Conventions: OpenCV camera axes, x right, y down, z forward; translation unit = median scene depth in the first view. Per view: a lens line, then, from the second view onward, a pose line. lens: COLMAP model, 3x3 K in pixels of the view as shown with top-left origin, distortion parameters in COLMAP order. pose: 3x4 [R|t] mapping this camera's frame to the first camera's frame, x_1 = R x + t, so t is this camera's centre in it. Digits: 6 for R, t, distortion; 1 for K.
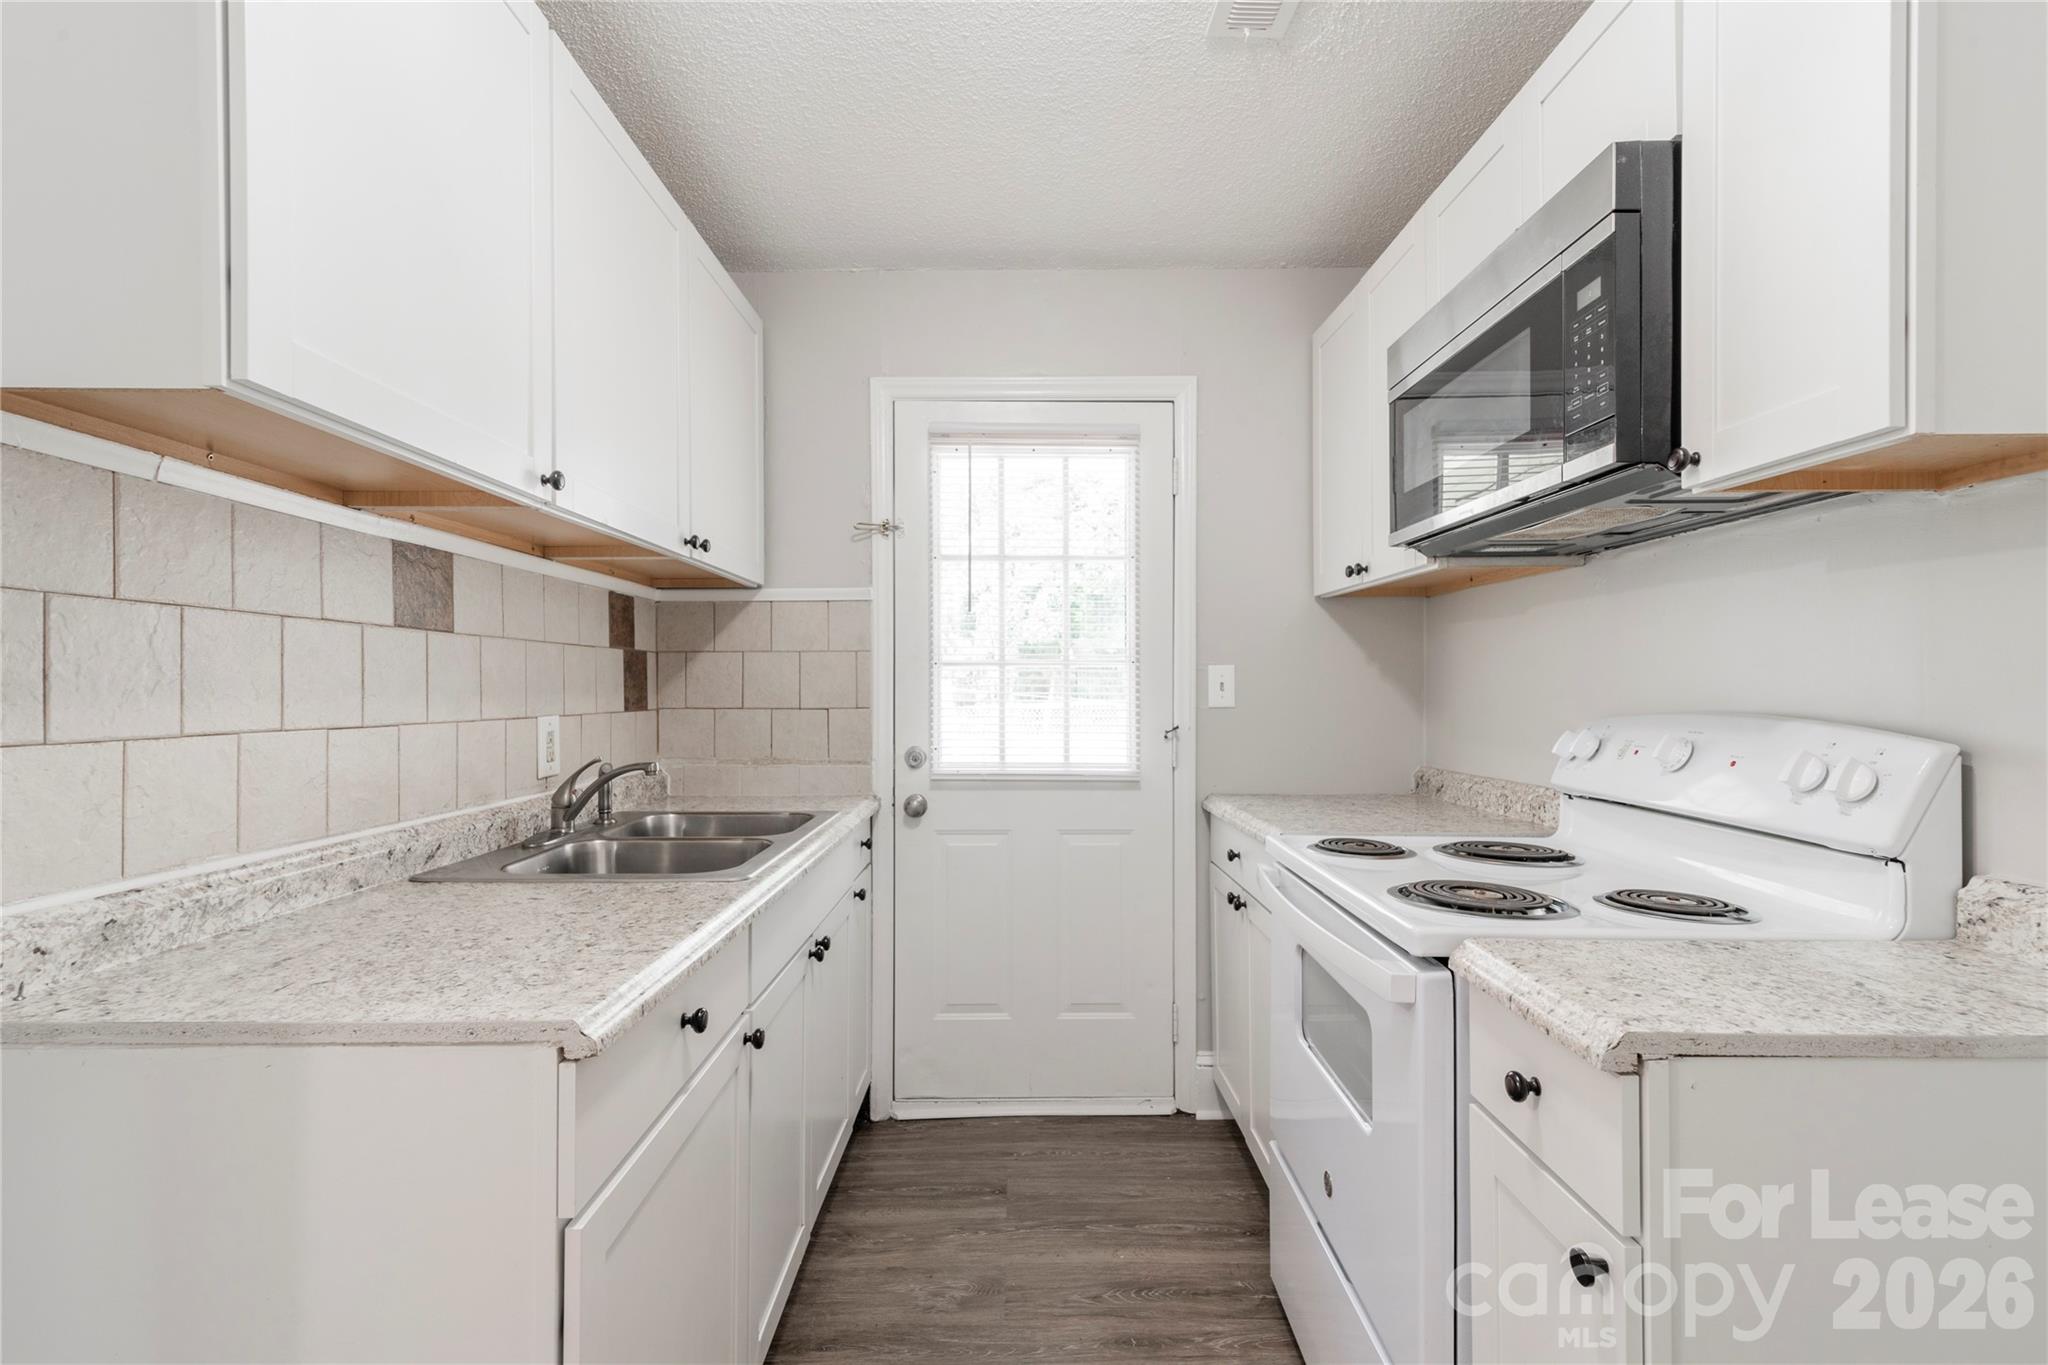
lens RADIAL K [[957.3, 0, 1022.3], [0, 957.3, 687.9], [0, 0, 1]] dist [0.003377, 0.000155]
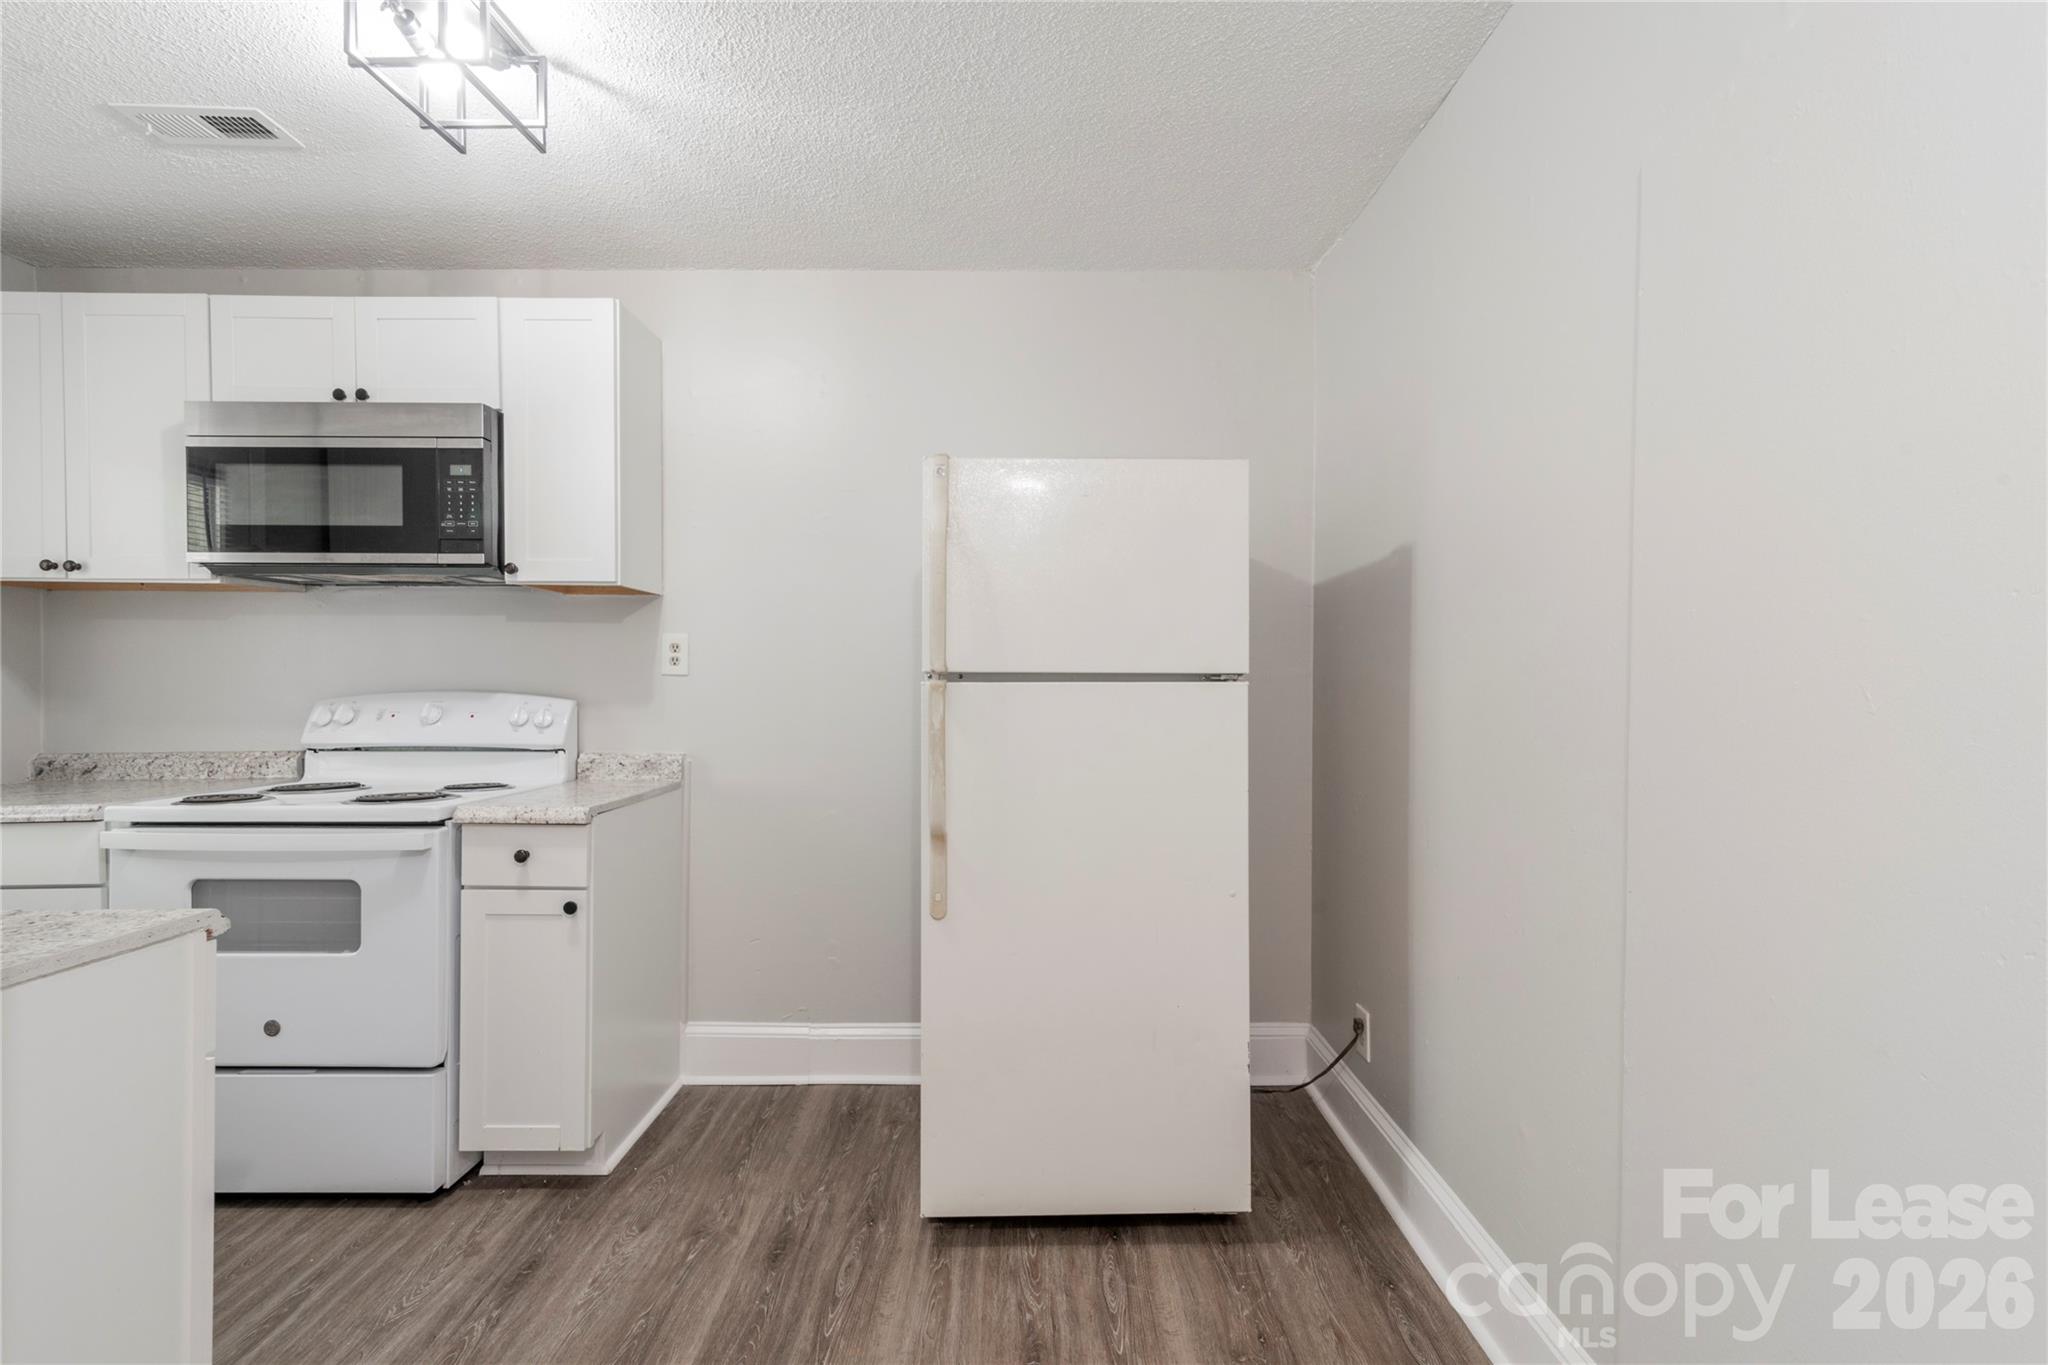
lens RADIAL K [[933.3, 0, 1022.1], [0, 933.3, 685.6], [0, 0, 1]] dist [0.006134, -0.000095]
pose [[-0.001386, -0.003437, 0.999993, -1.313946], [0.001591, 0.999993, 0.003440, 0.015512], [-0.999998, 0.001595, -0.001381, -0.121517]]
